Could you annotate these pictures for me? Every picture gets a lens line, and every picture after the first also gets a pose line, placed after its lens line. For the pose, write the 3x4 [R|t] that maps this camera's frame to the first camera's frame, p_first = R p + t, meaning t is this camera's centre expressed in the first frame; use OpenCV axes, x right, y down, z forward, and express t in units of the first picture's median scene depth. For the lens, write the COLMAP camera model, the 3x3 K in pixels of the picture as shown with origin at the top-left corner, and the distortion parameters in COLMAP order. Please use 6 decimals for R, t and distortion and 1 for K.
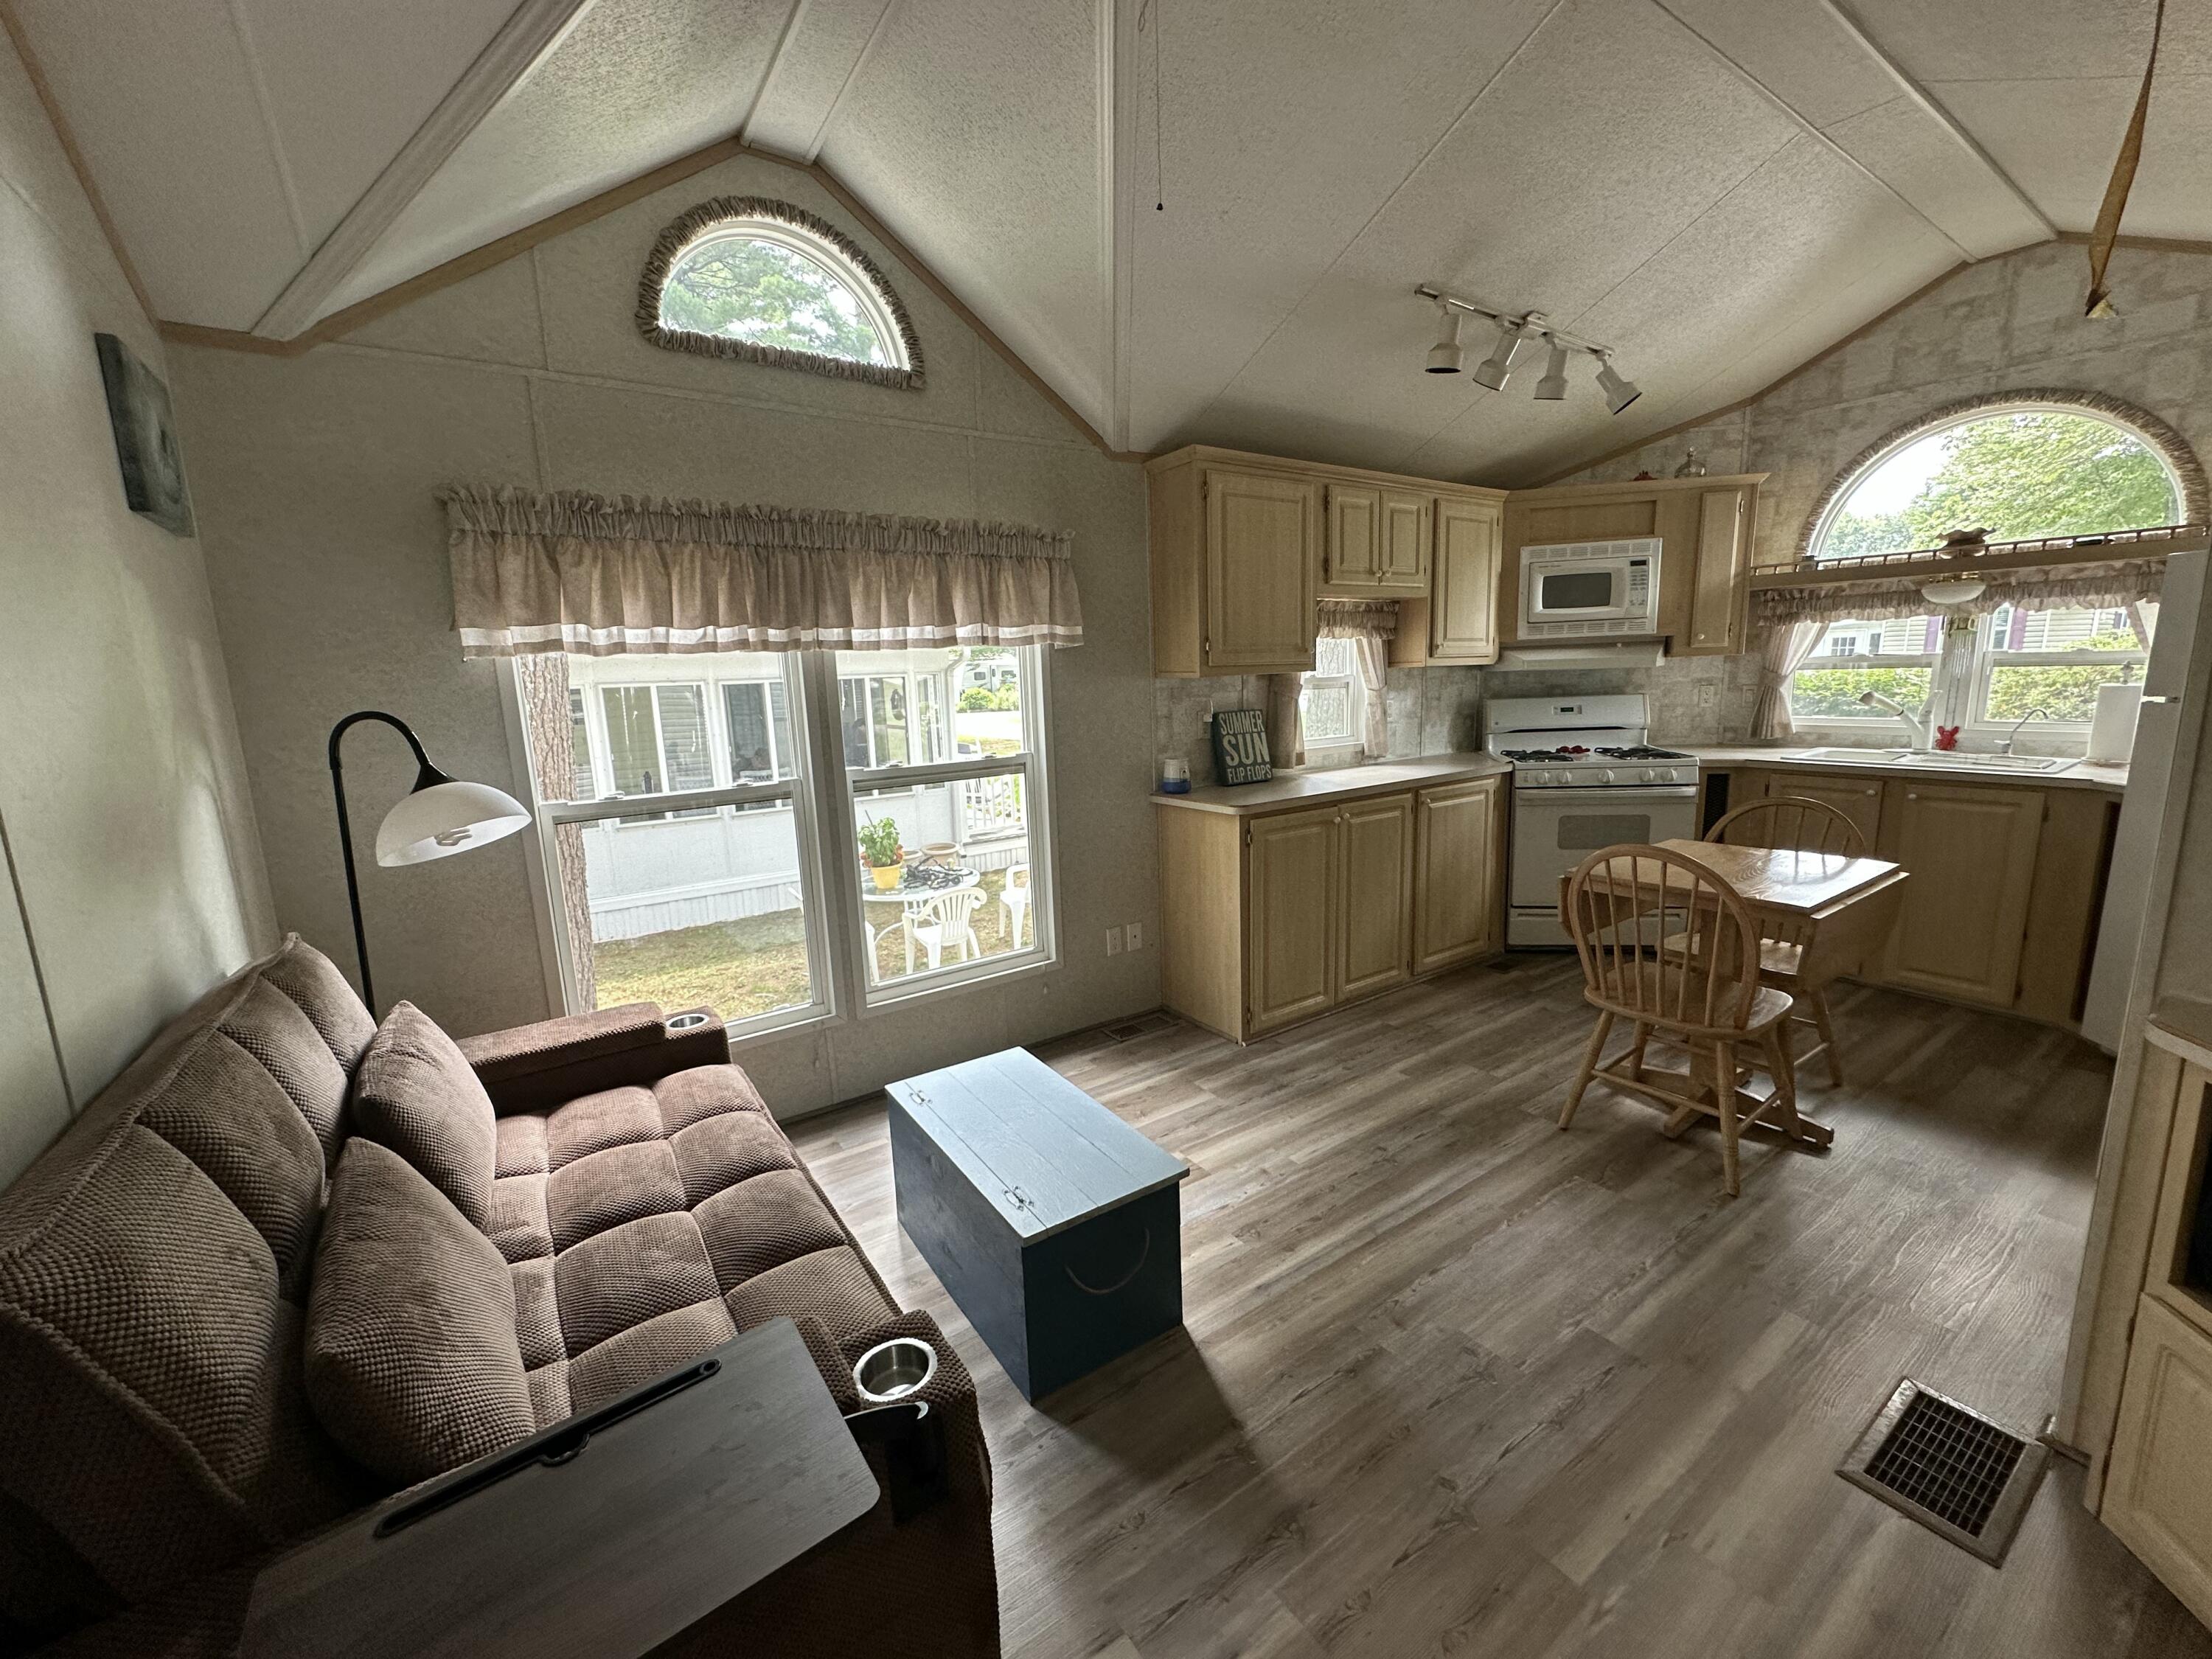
lens RADIAL K [[881.1, 0, 1106.2], [0, 881.1, 827.6], [0, 0, 1]] dist [-0.001561, 0.000375]
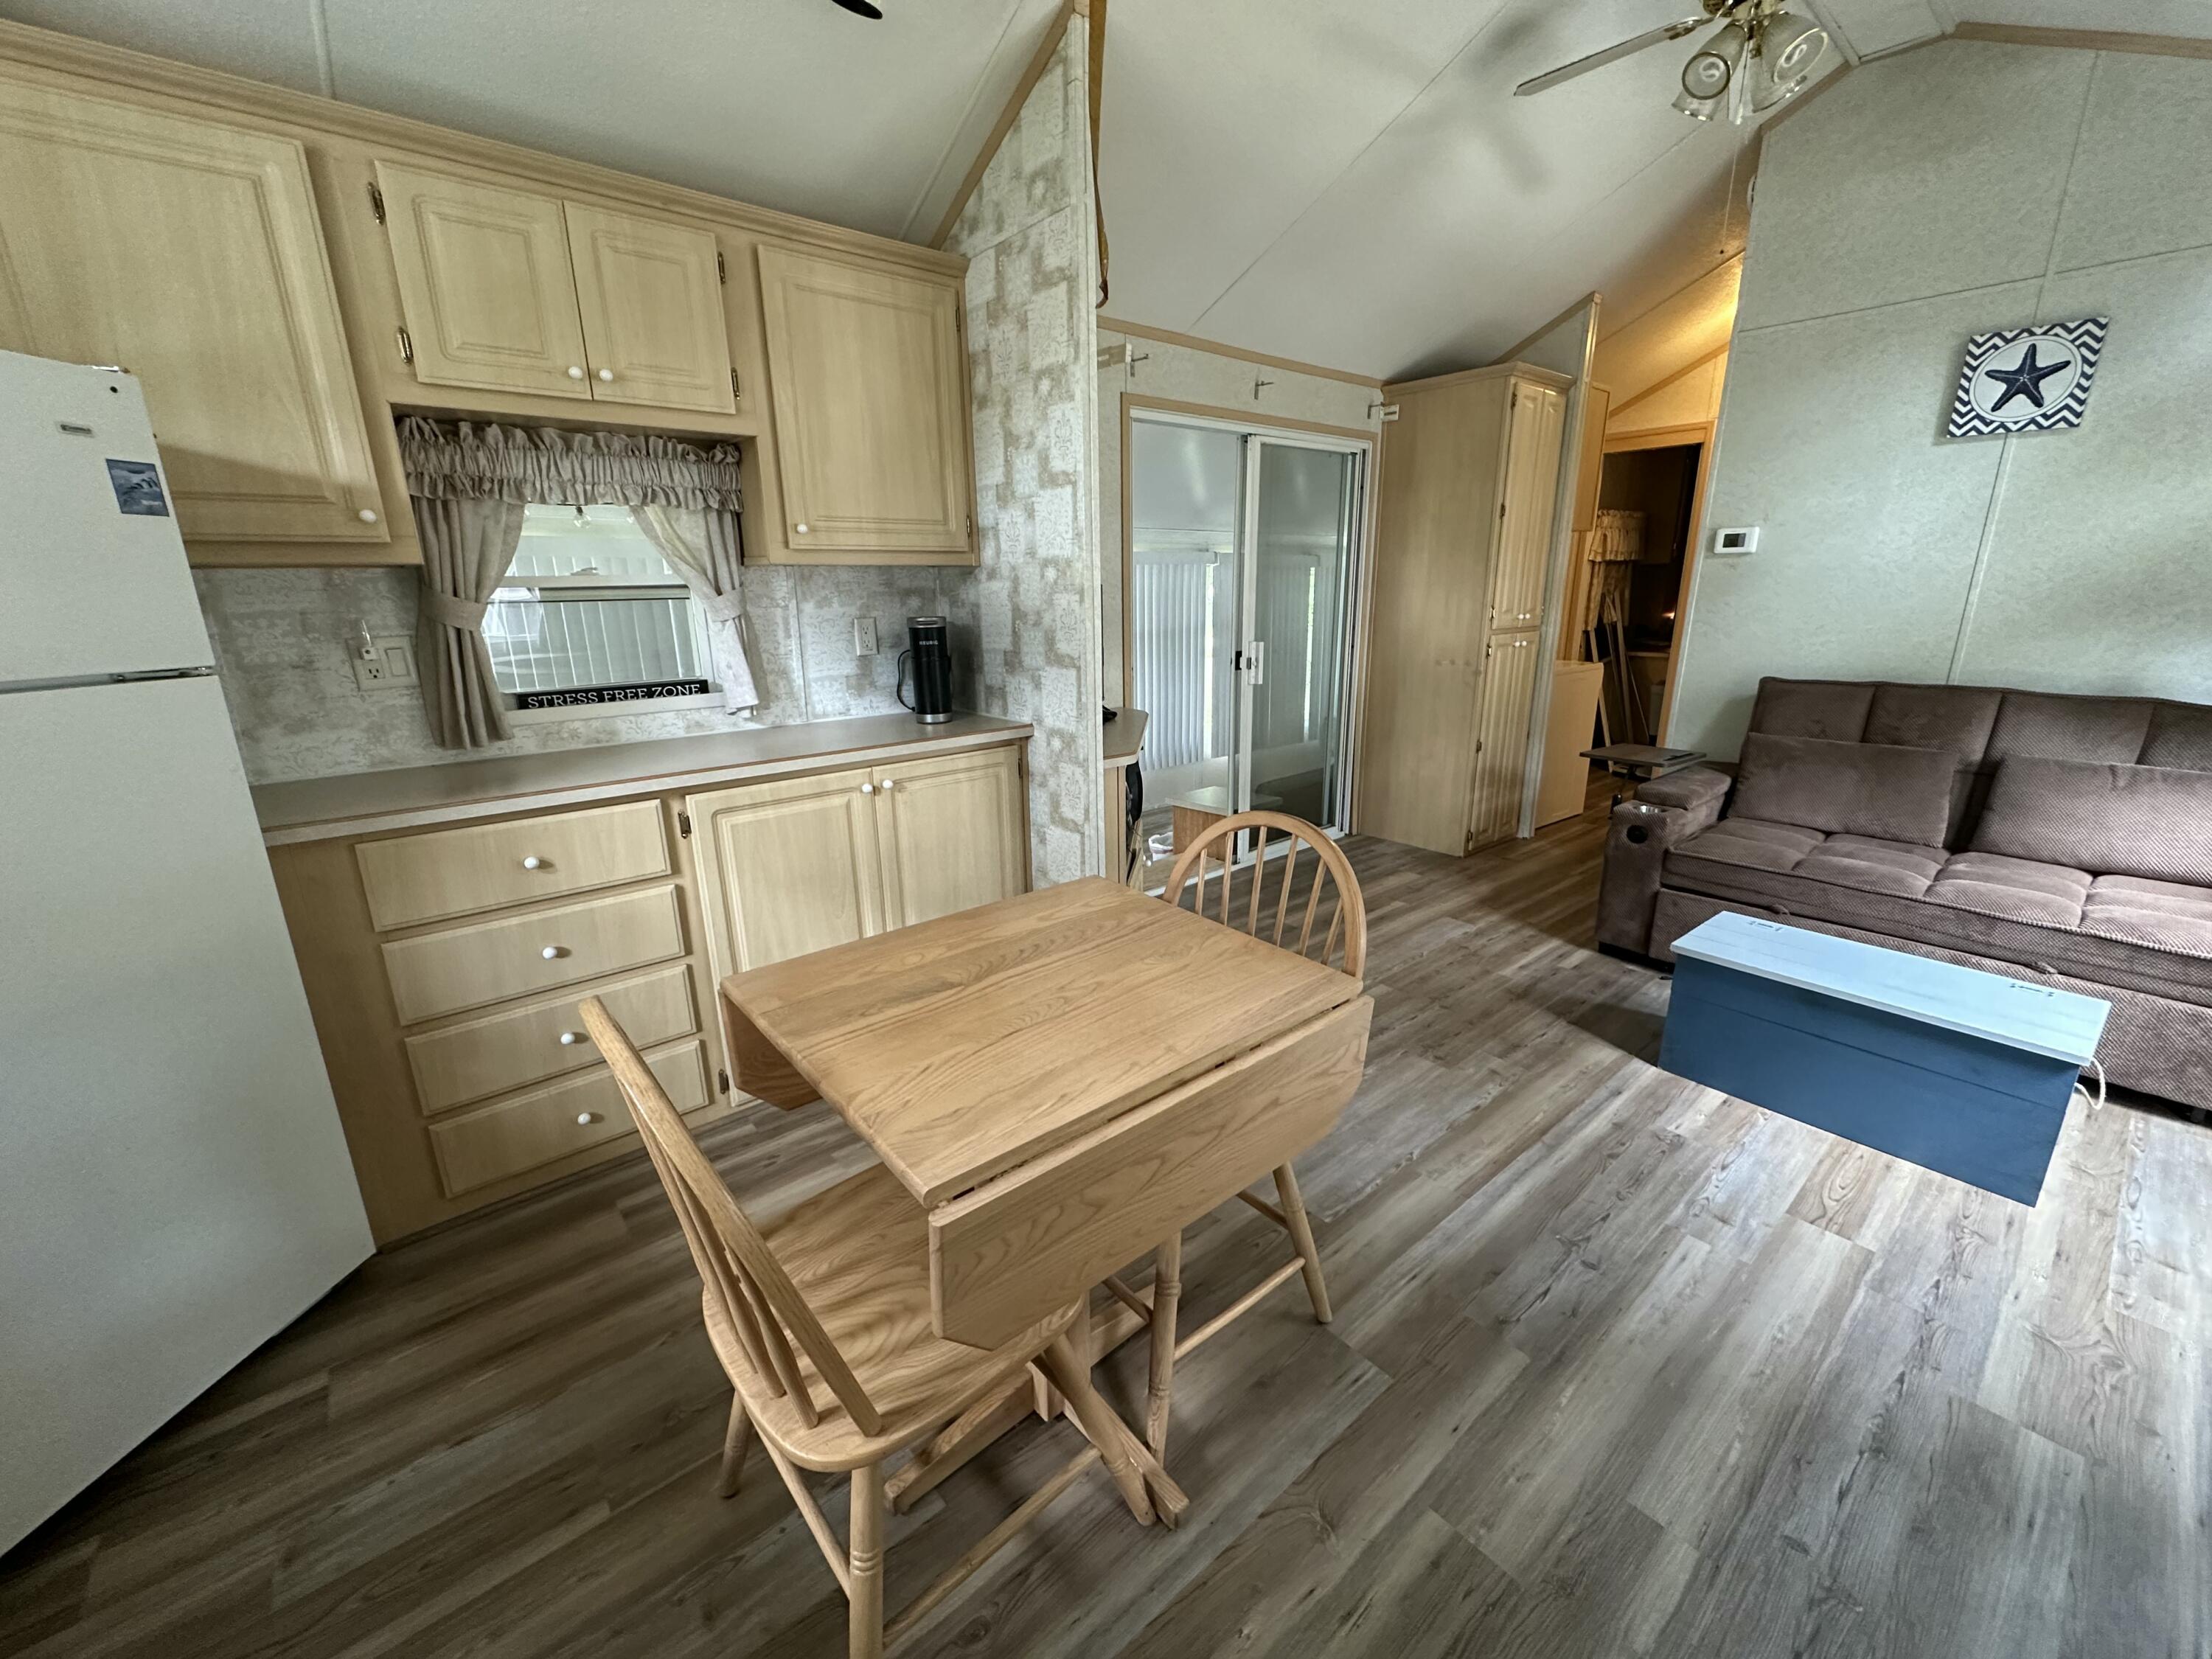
lens RADIAL K [[881.1, 0, 1106.2], [0, 881.1, 827.6], [0, 0, 1]] dist [-0.001561, 0.000375]
pose [[-0.994264, 0.071113, -0.079883, 0.492256], [0.029448, 0.900074, 0.434741, -0.168964], [0.102817, 0.429895, -0.897005, 0.982630]]
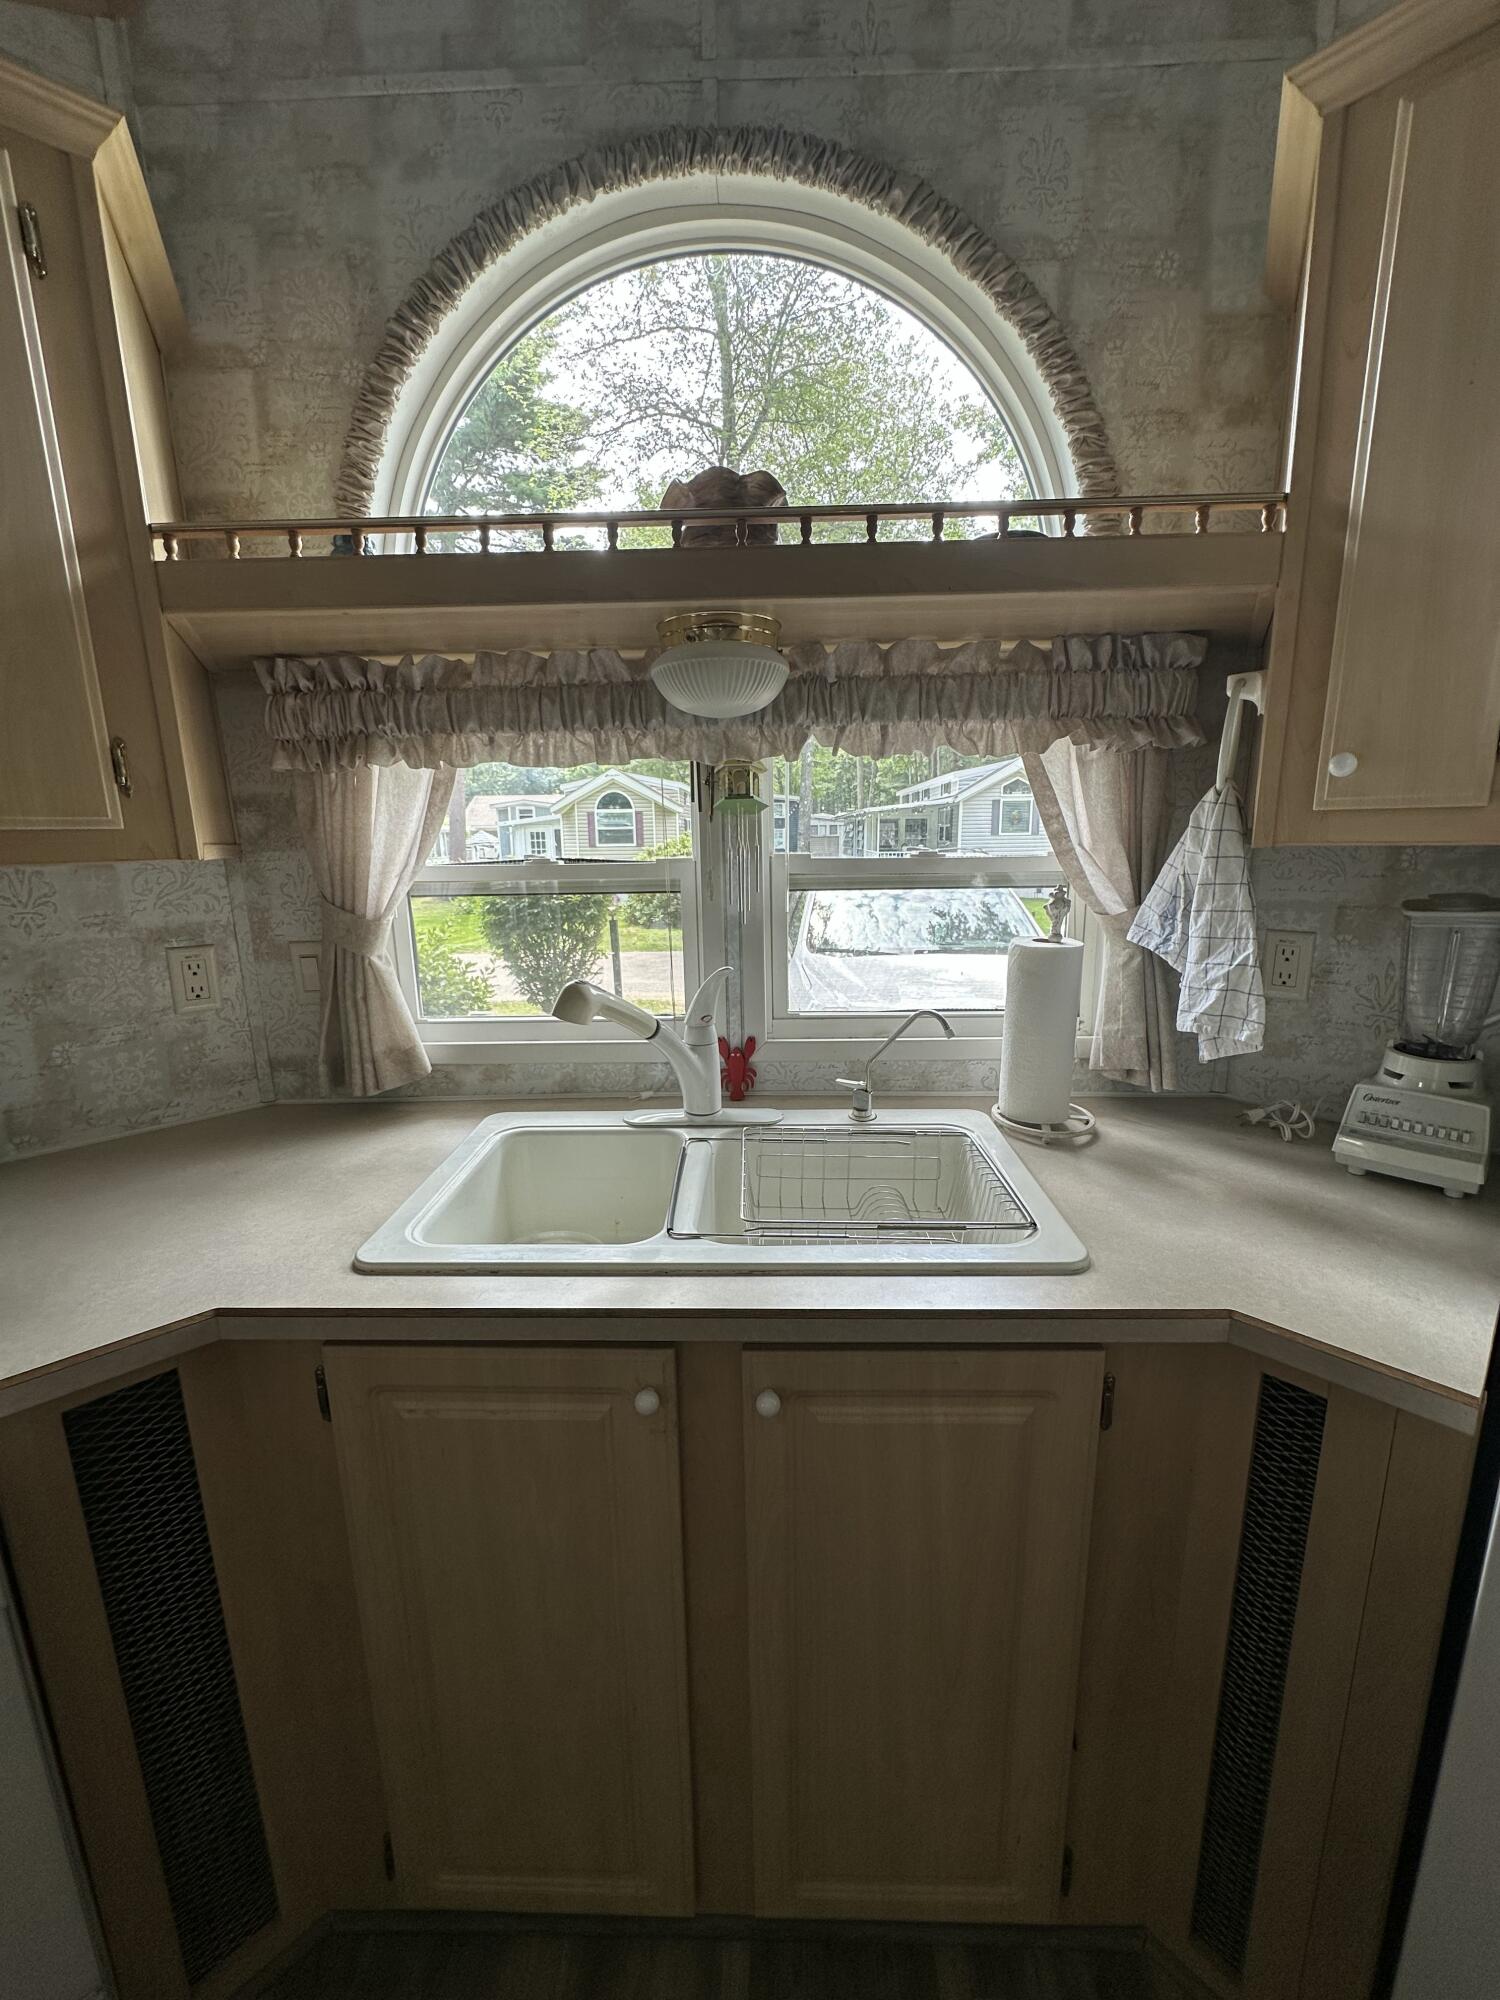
lens RADIAL K [[796.6, 0, 752.8], [0, 796.6, 1000.0], [0, 0, 1]] dist [-0.001561, 0.000375]
pose [[0.588891, -0.142528, 0.795546, 0.678800], [0.141775, 0.987282, 0.071932, -0.160597], [-0.795680, 0.070428, 0.601608, 0.781172]]
